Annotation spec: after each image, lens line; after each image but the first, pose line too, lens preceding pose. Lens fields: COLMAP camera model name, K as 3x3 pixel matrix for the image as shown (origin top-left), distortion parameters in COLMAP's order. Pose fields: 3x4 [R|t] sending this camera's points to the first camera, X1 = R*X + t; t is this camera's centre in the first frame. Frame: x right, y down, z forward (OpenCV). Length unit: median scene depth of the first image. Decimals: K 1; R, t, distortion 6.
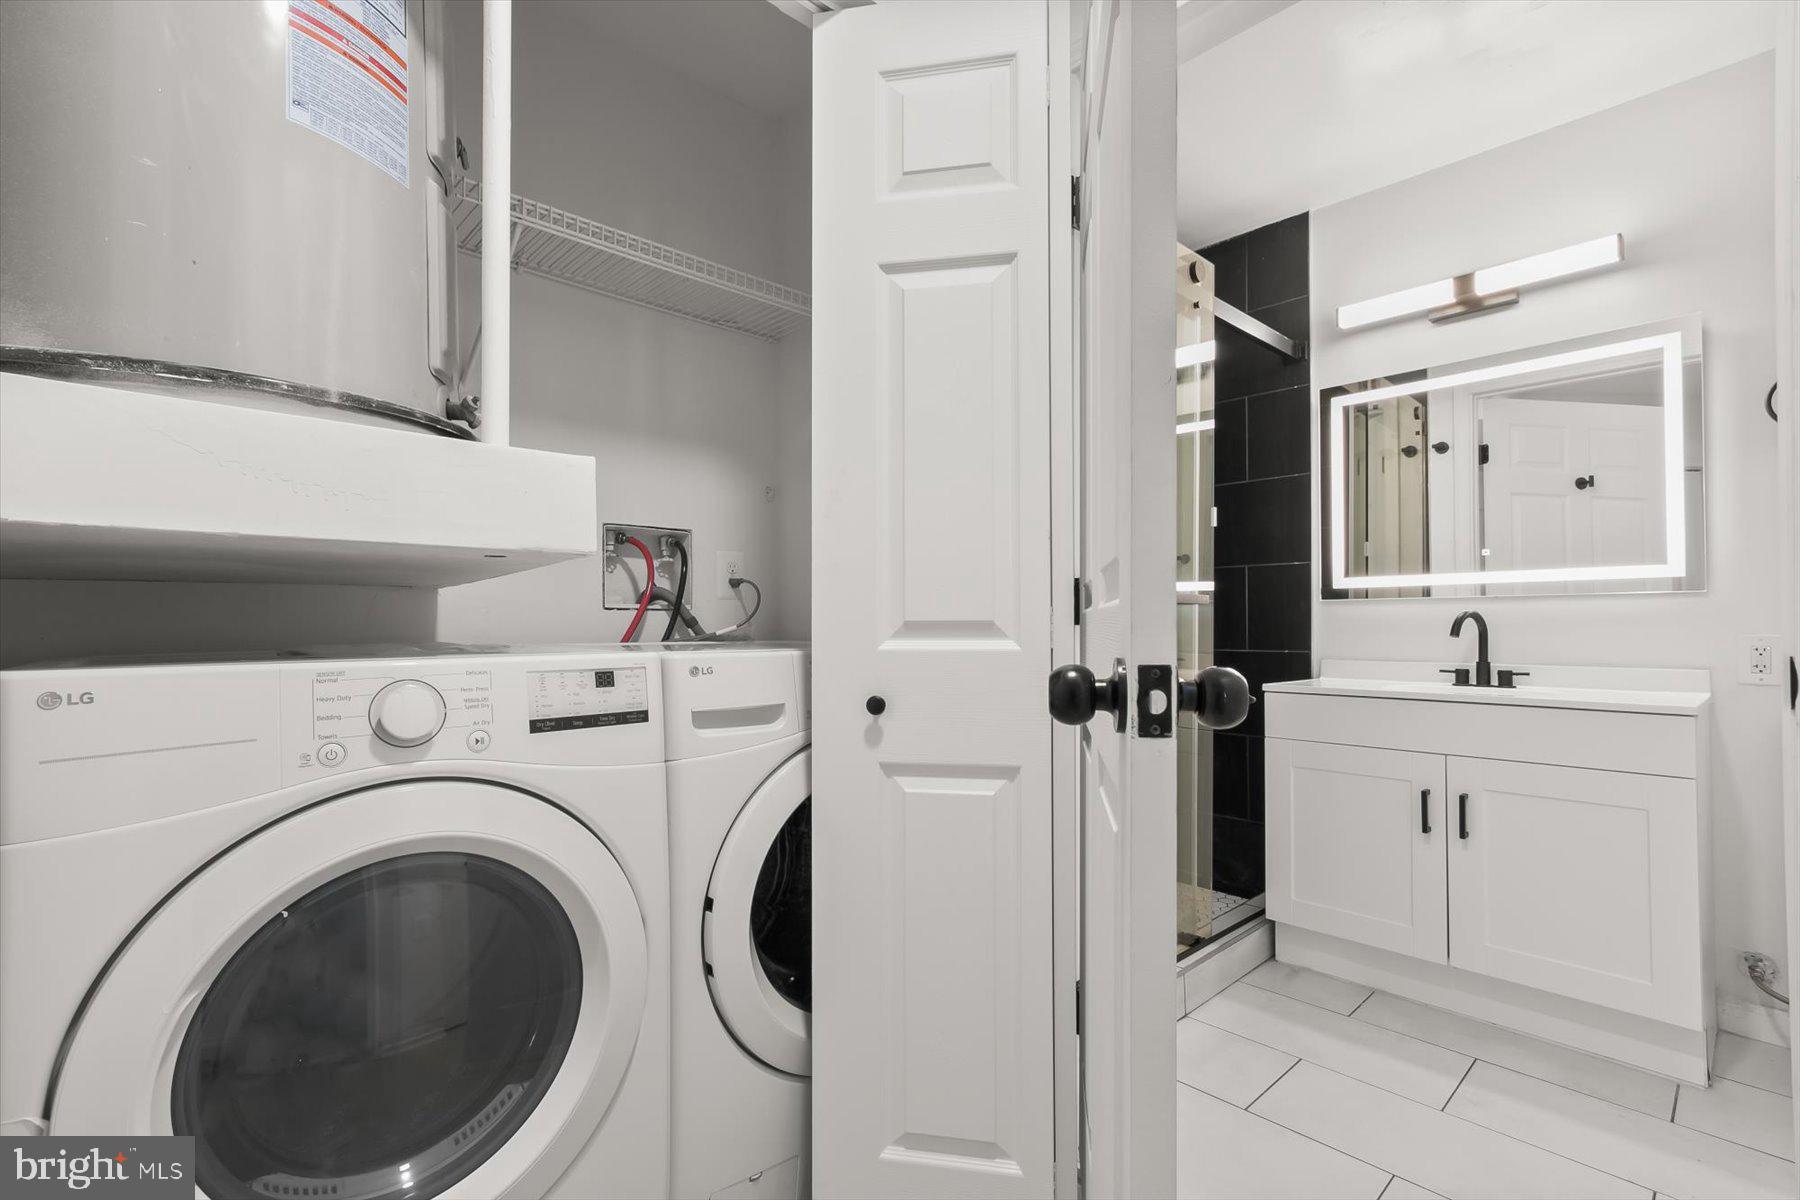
lens RADIAL K [[829.7, 0, 888.7], [0, 829.7, 609.9], [0, 0, 1]] dist [-0.001046, 0.000962]
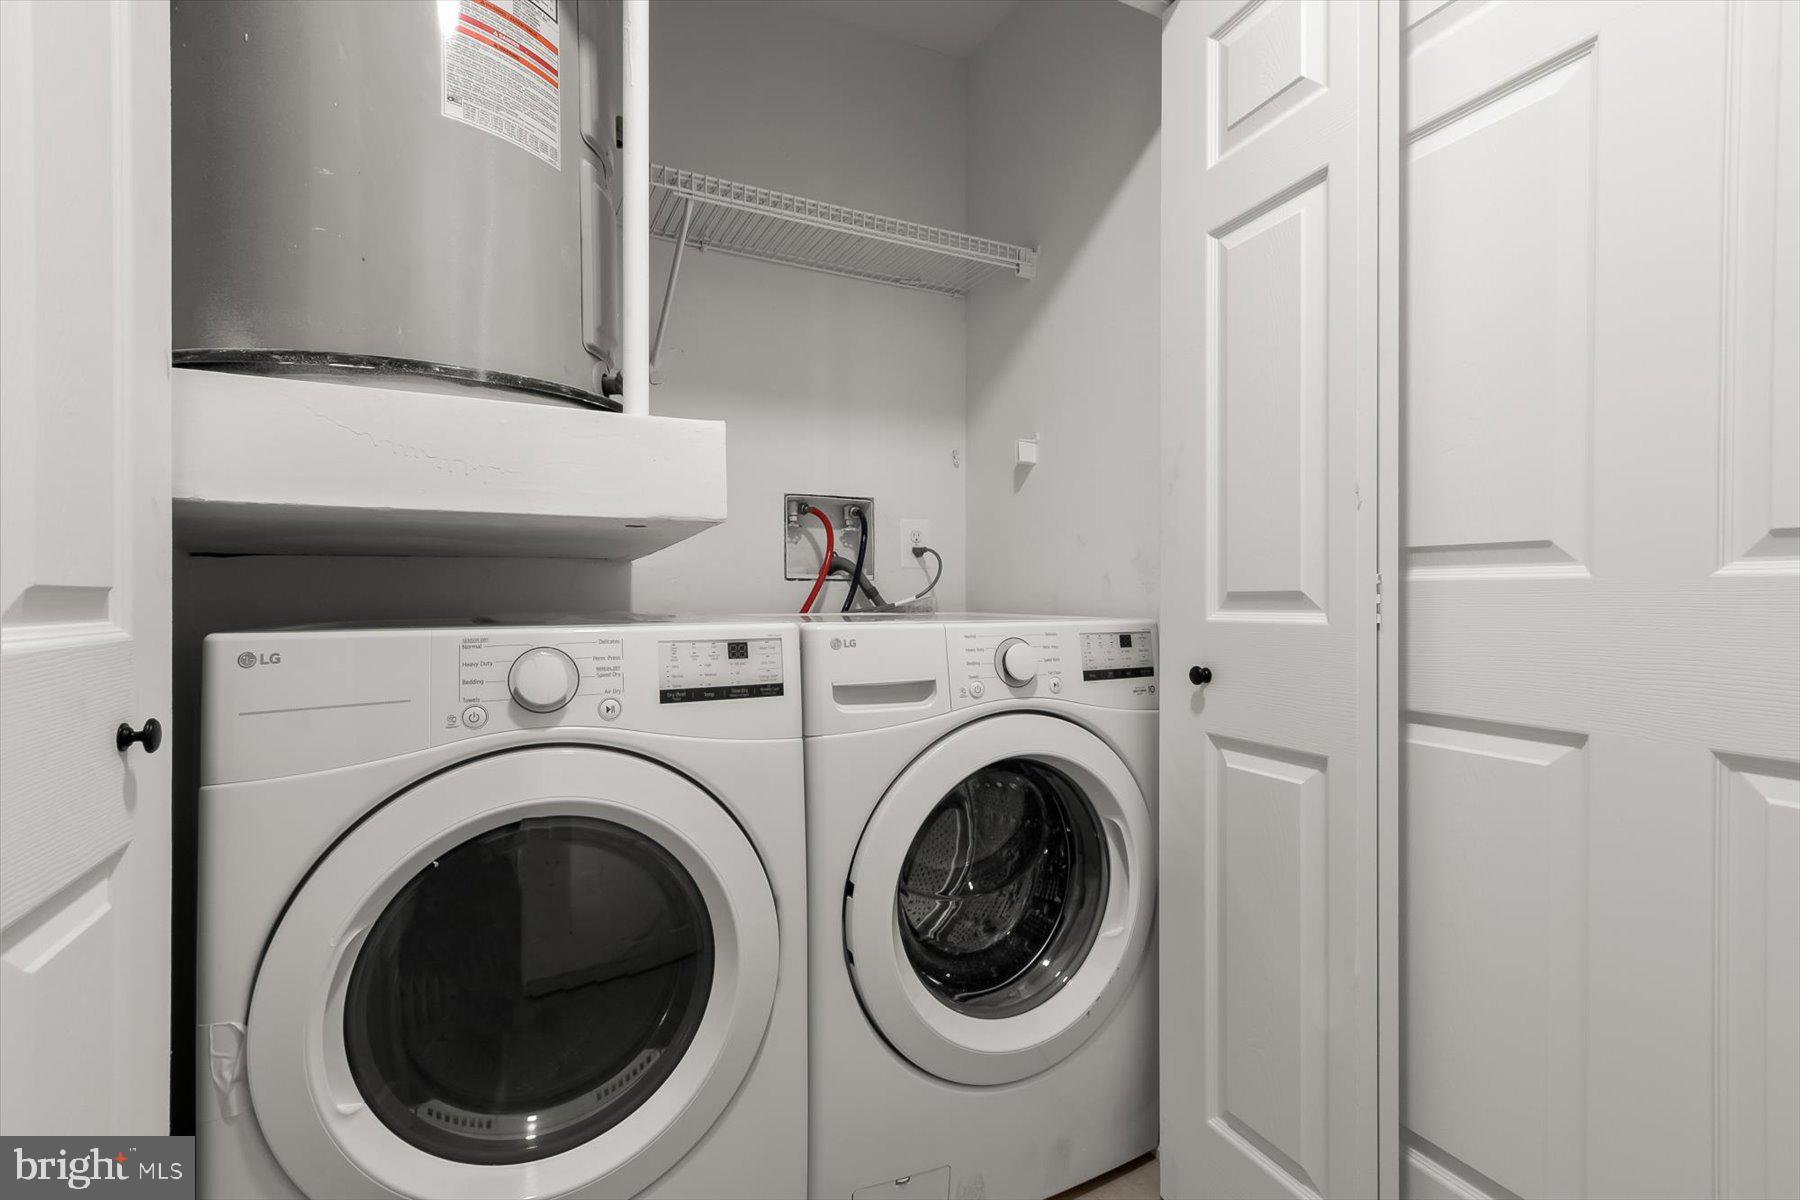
lens RADIAL K [[829.7, 0, 909.6], [0, 829.7, 595.2], [0, 0, 1]] dist [-0.001046, 0.000962]
pose [[0.959875, 0.003718, -0.280404, 0.131781], [0.001104, 0.999854, 0.017035, 0.002221], [0.280426, -0.016660, 0.959731, 0.127826]]
